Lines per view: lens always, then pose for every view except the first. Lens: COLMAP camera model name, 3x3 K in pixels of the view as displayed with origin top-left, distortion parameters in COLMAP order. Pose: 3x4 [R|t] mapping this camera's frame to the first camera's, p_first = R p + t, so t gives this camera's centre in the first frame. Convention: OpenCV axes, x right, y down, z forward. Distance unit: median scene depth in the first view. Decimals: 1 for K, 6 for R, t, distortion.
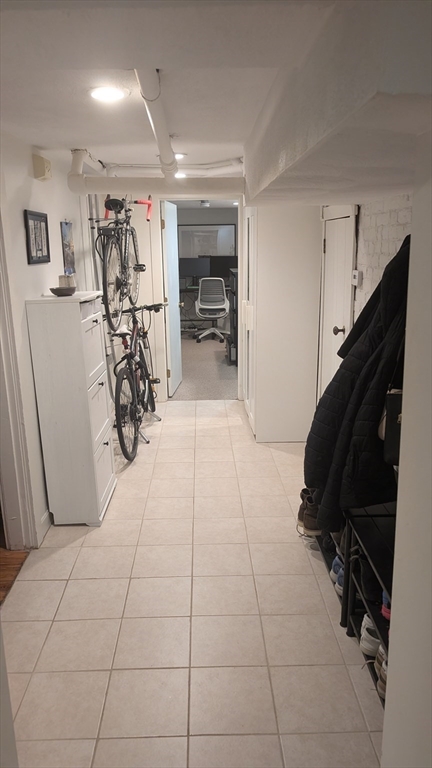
lens RADIAL K [[562.5, 0, 216.0], [0, 562.5, 384.0], [0, 0, 1]] dist [0.005241, -0.003251]
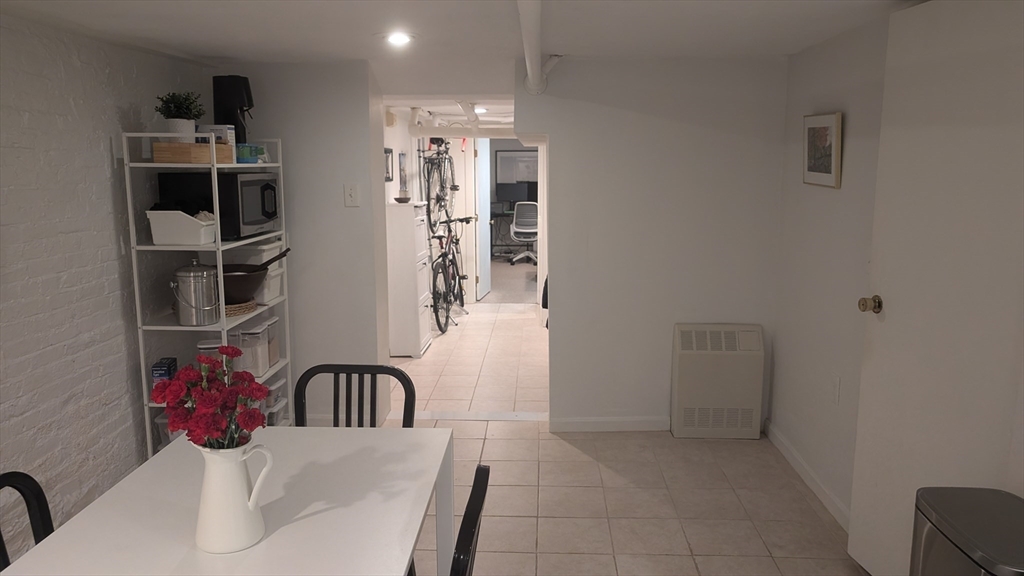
lens RADIAL K [[750.0, 0, 512.0], [0, 750.0, 288.0], [0, 0, 1]] dist [0.005241, -0.003251]
pose [[0.997756, 0.021898, -0.063279, 0.106485], [-0.027289, 0.995953, -0.085631, 0.161854], [0.061148, 0.087165, 0.994315, -0.663139]]
